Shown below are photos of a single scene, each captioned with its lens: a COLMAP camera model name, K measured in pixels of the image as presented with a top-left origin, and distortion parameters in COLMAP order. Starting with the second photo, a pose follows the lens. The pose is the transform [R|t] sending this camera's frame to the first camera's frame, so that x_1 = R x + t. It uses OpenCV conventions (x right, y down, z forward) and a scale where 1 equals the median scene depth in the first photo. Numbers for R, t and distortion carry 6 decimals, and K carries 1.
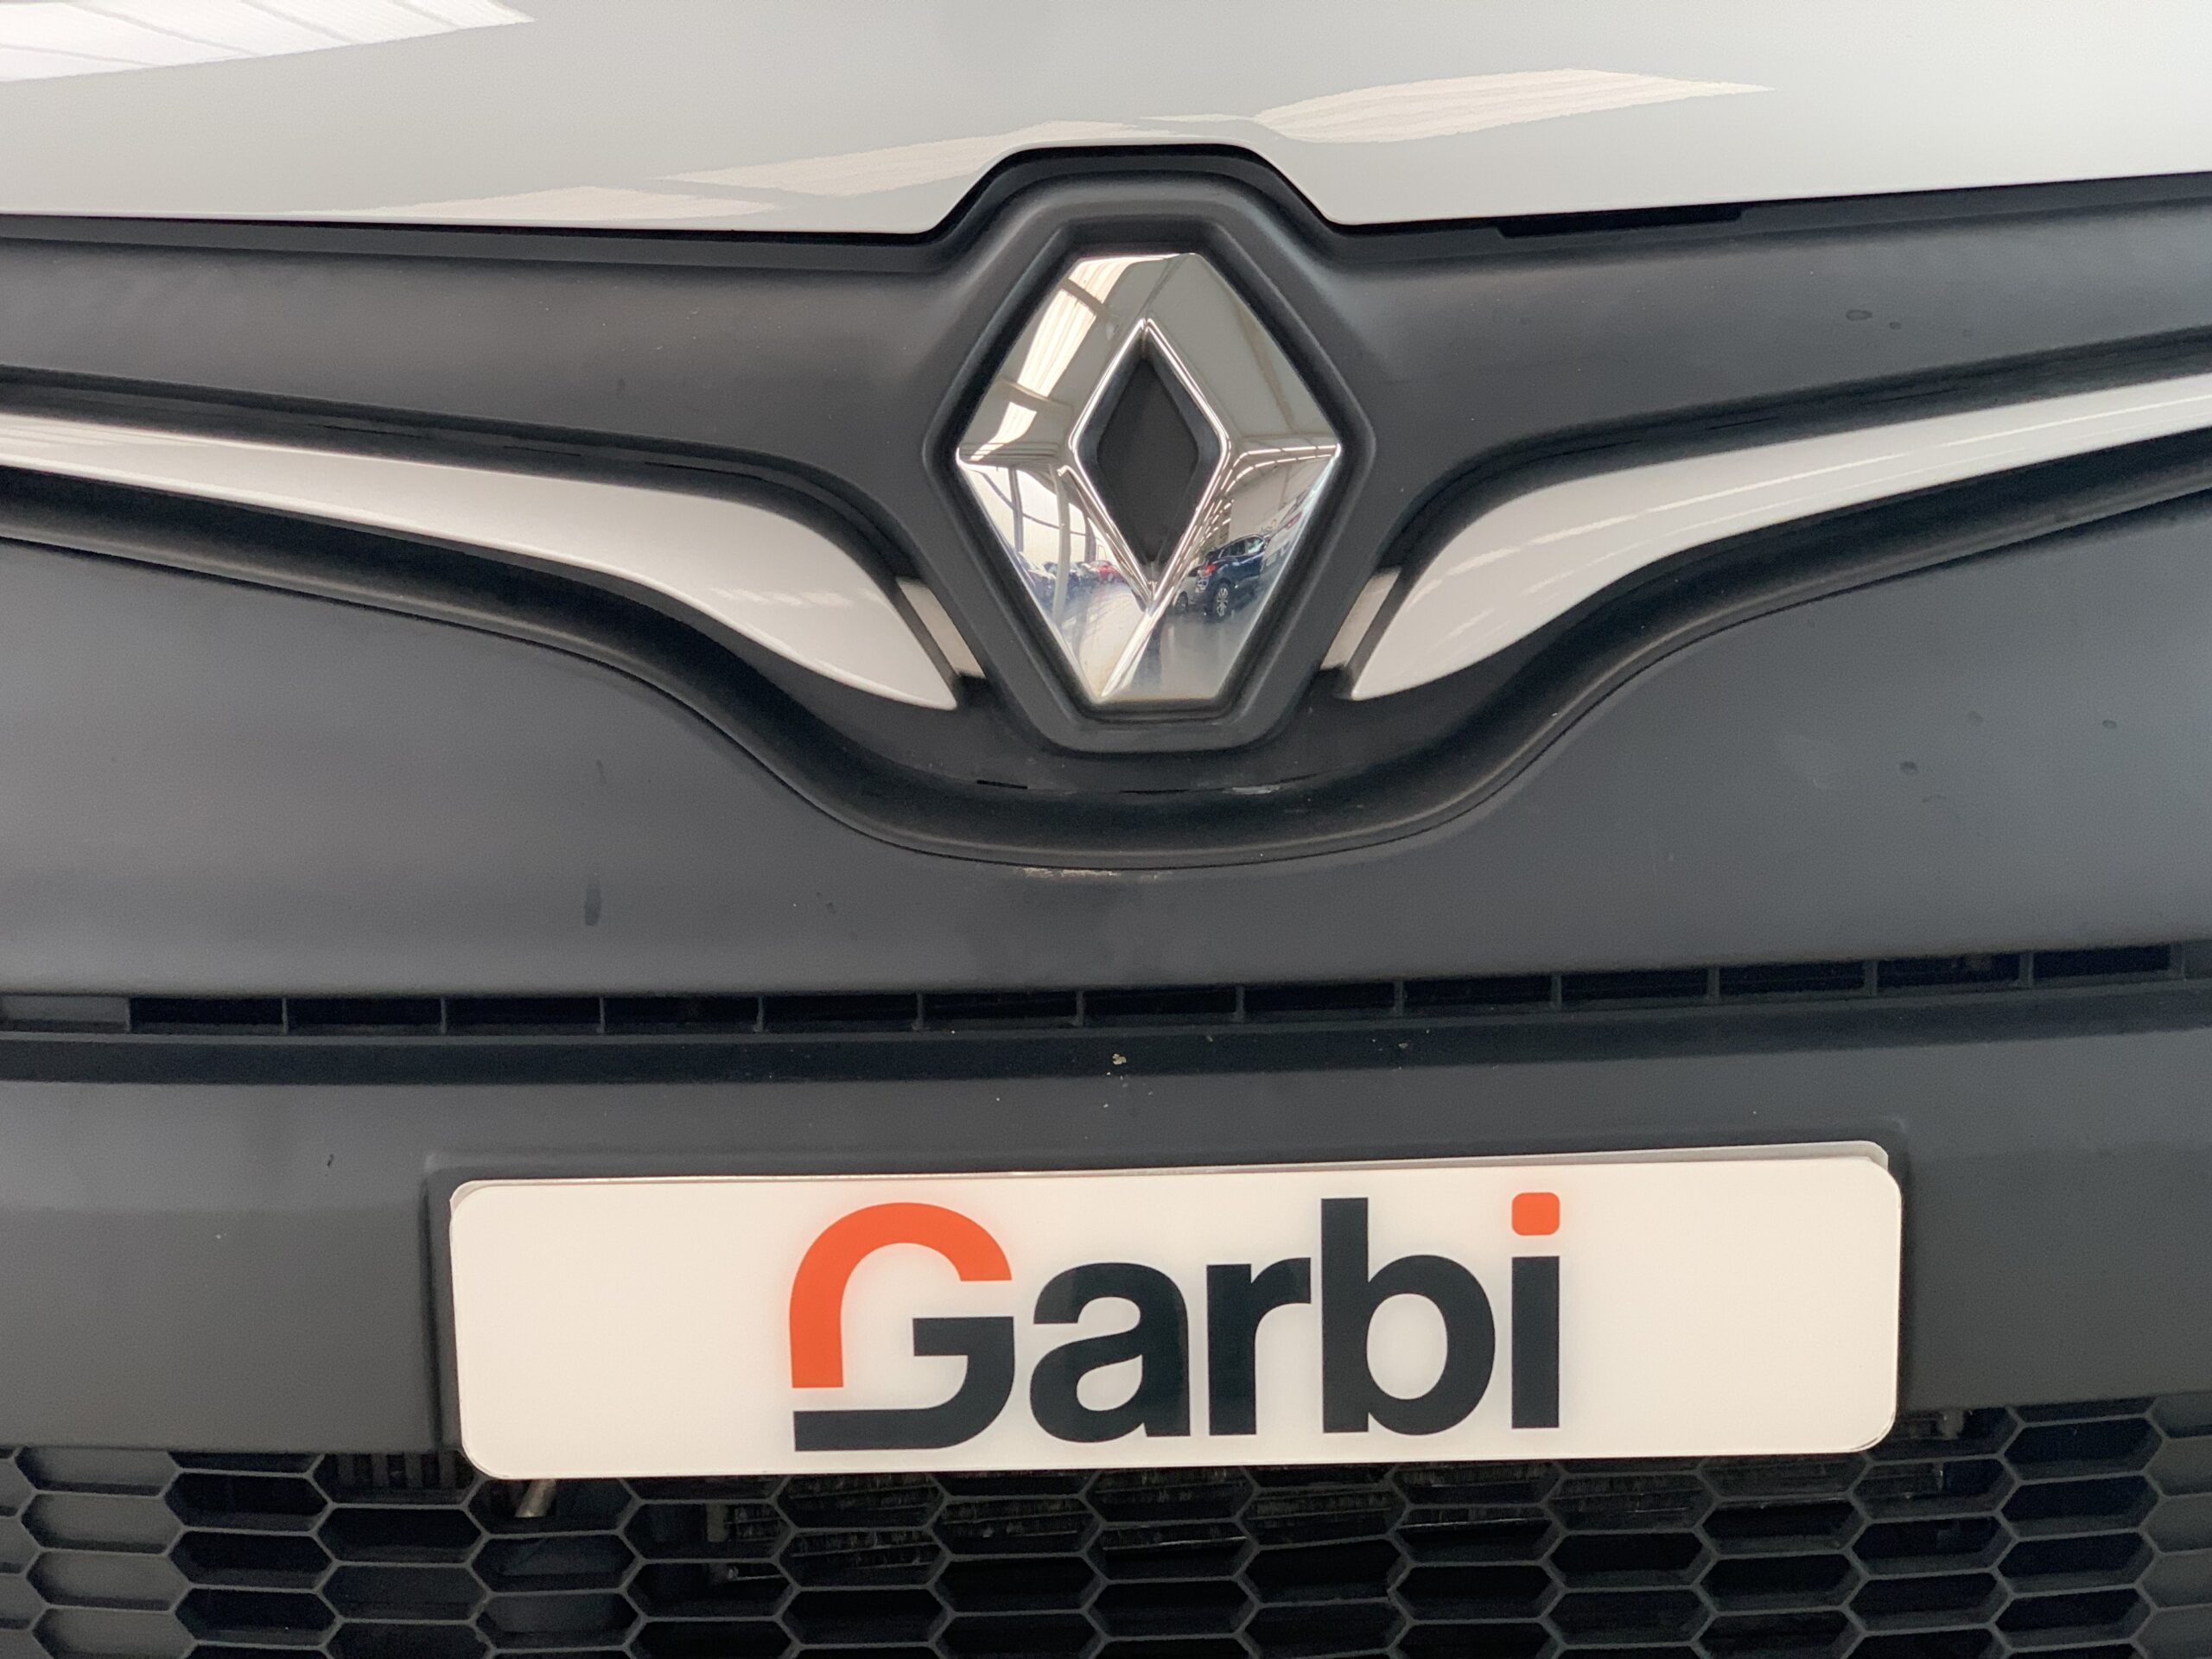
lens RADIAL K [[3356.1, 0, 997.8], [0, 3356.1, 748.4], [0, 0, 1]] dist [0.031292, 0.000000]
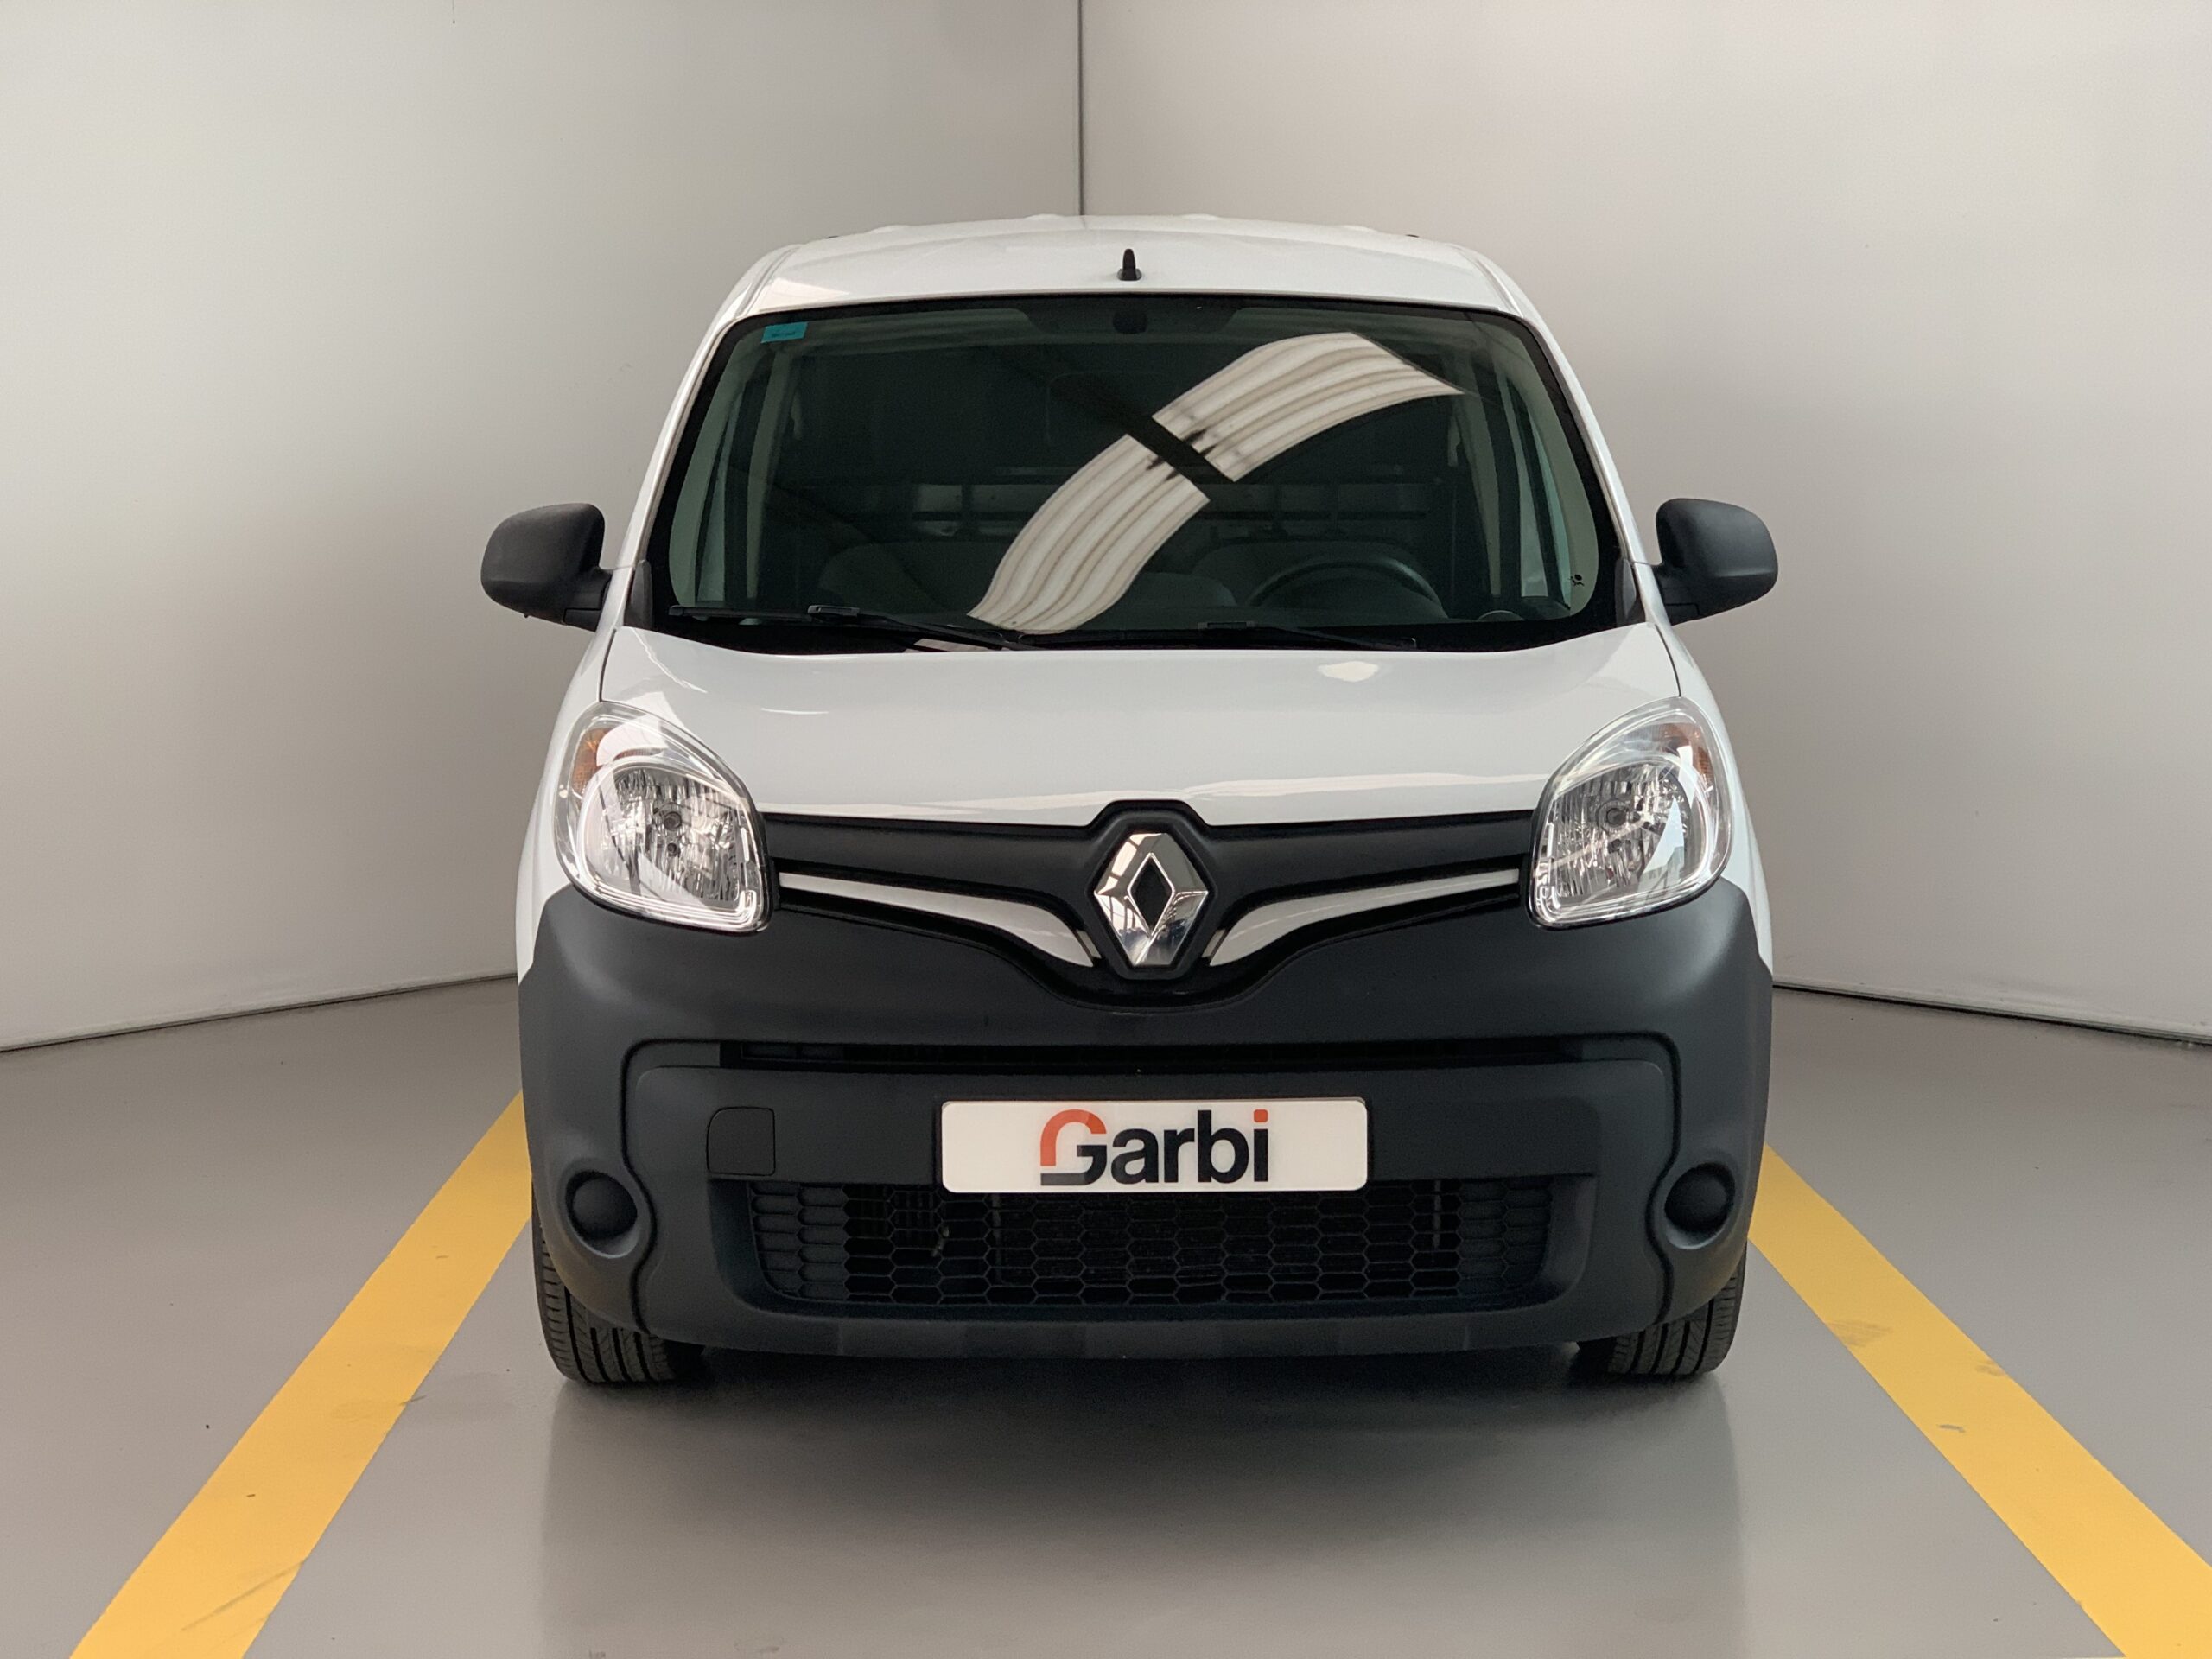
lens RADIAL K [[3356.1, 0, 1108.1], [0, 3356.1, 835.3], [0, 0, 1]] dist [0.031292, 0.000000]
pose [[0.999719, 0.019243, 0.013847, -0.046618], [-0.017244, 0.991061, -0.132290, 0.305270], [-0.016269, 0.132014, 0.991114, -2.377235]]
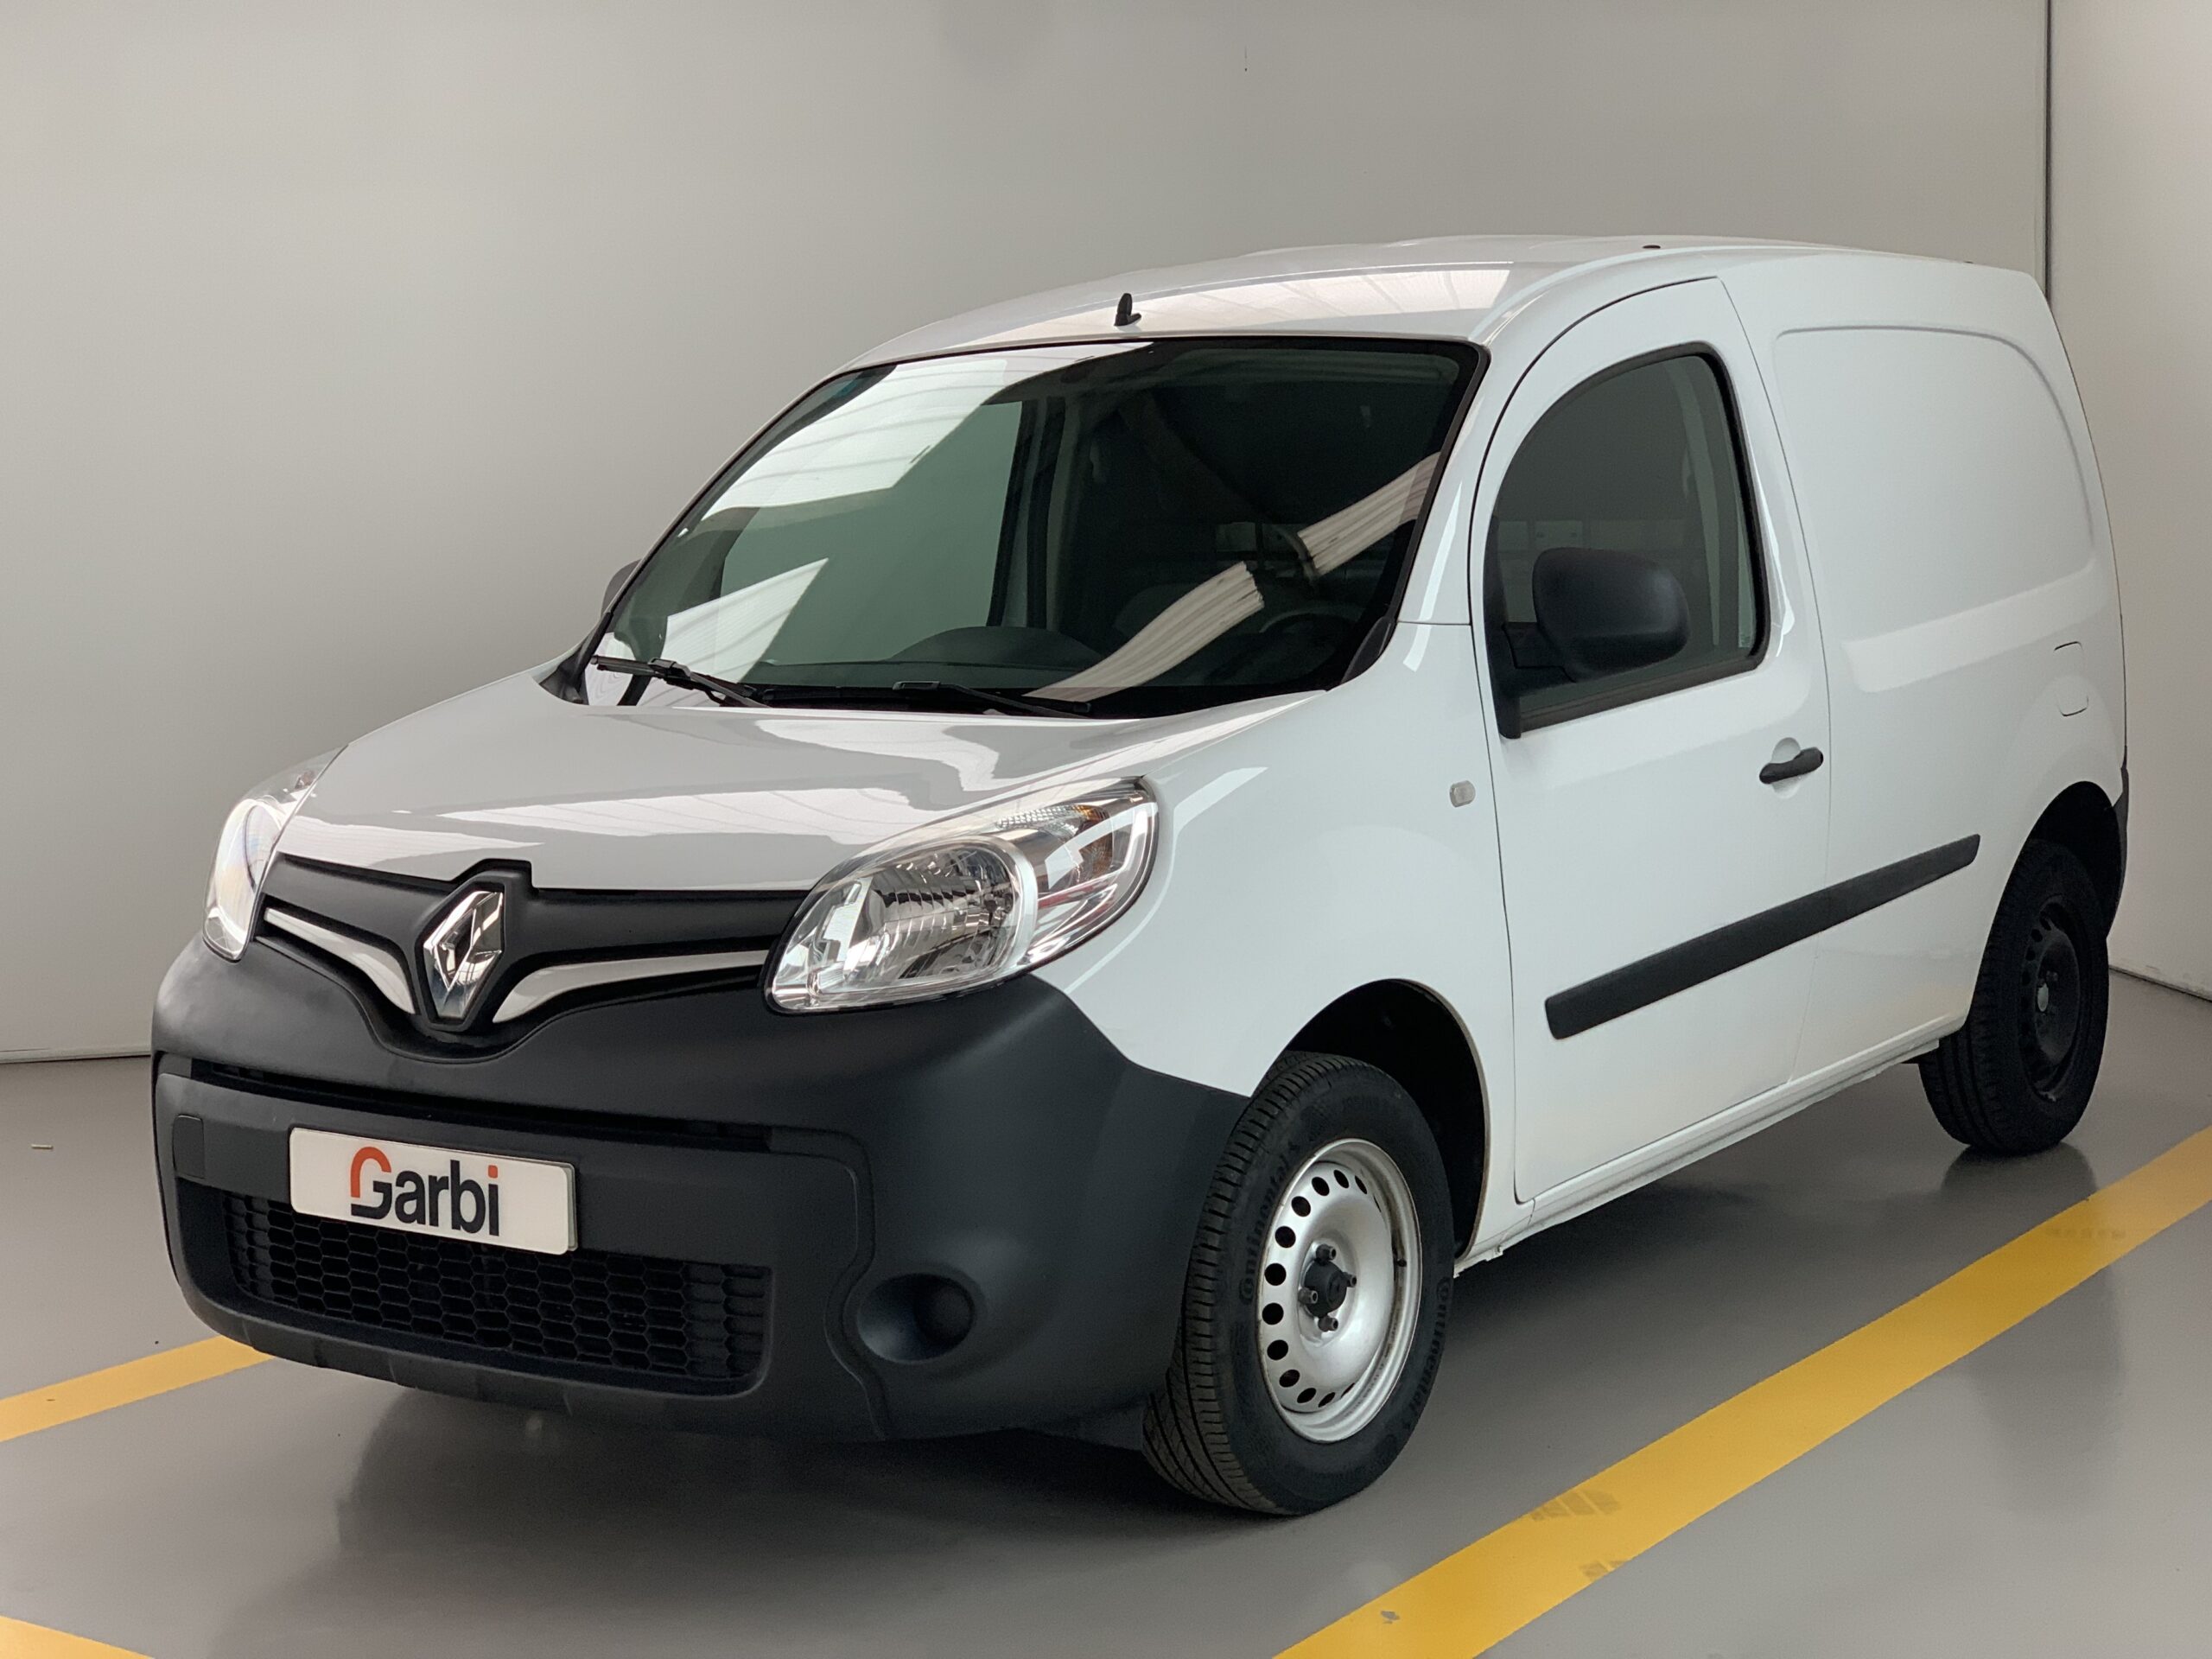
lens RADIAL K [[3356.1, 0, 1118.4], [0, 3356.1, 820.3], [0, 0, 1]] dist [0.031292, 0.000000]
pose [[0.804778, 0.064035, -0.590112, 2.705210], [-0.135284, 0.987786, -0.077308, -0.041243], [0.577954, 0.142049, 0.803611, -1.483234]]
